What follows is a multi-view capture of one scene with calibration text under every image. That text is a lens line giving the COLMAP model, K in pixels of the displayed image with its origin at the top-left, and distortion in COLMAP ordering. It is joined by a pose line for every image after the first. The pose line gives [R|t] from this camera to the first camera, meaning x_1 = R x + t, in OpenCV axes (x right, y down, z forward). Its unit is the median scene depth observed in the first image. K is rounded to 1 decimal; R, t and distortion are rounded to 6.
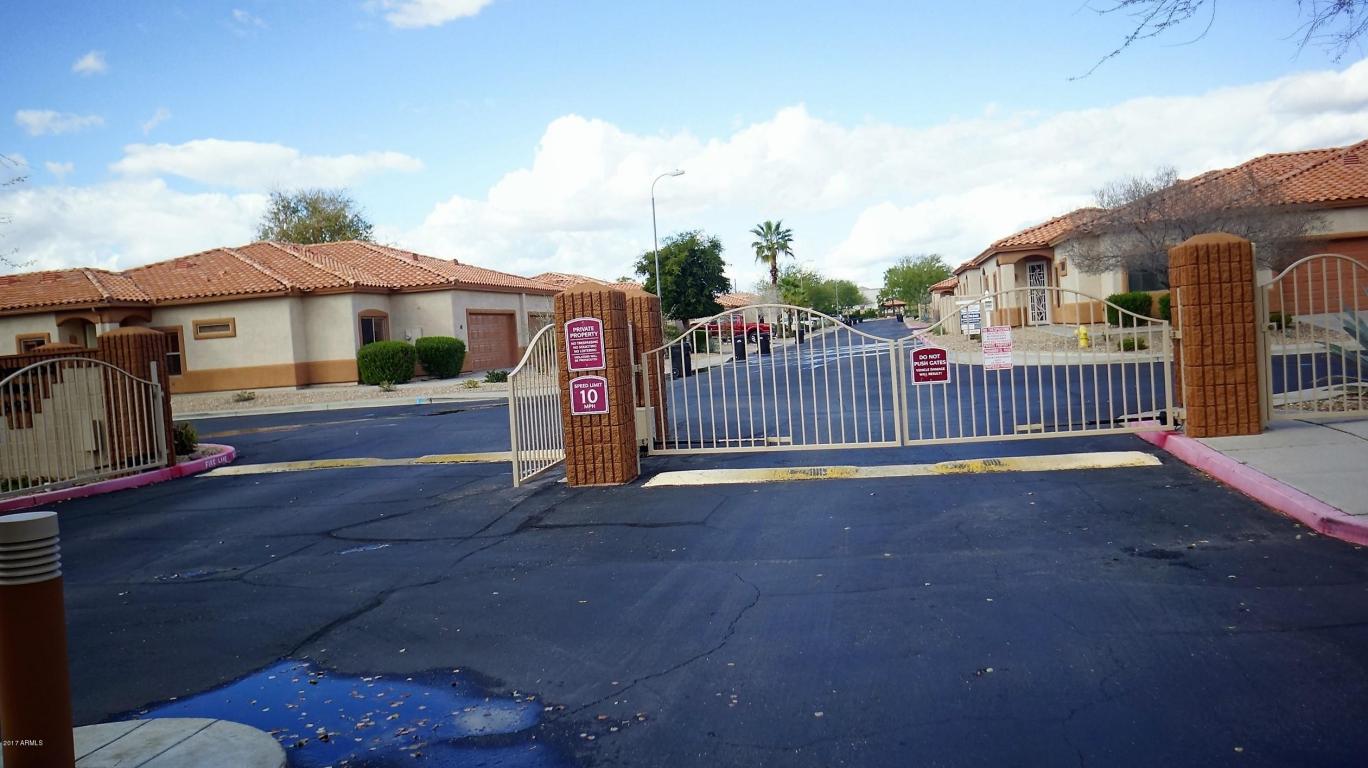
lens RADIAL K [[1135.3, 0, 684.0], [0, 1135.3, 384.0], [0, 0, 1]] dist [-0.292652, 0.169752]
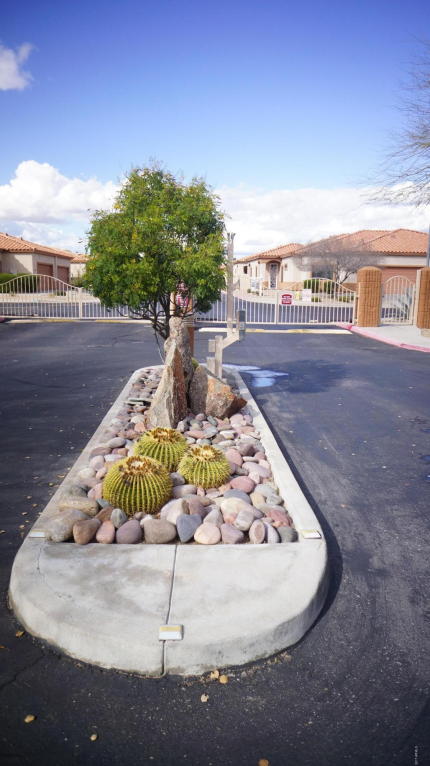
lens RADIAL K [[562.2, 0, 215.0], [0, 562.2, 383.0], [0, 0, 1]] dist [-0.076056, 0.103557]
pose [[0.958206, 0.034554, 0.283983, -0.179025], [-0.071688, 0.990008, 0.121429, 0.014656], [-0.276950, -0.136712, 0.951109, -0.234554]]
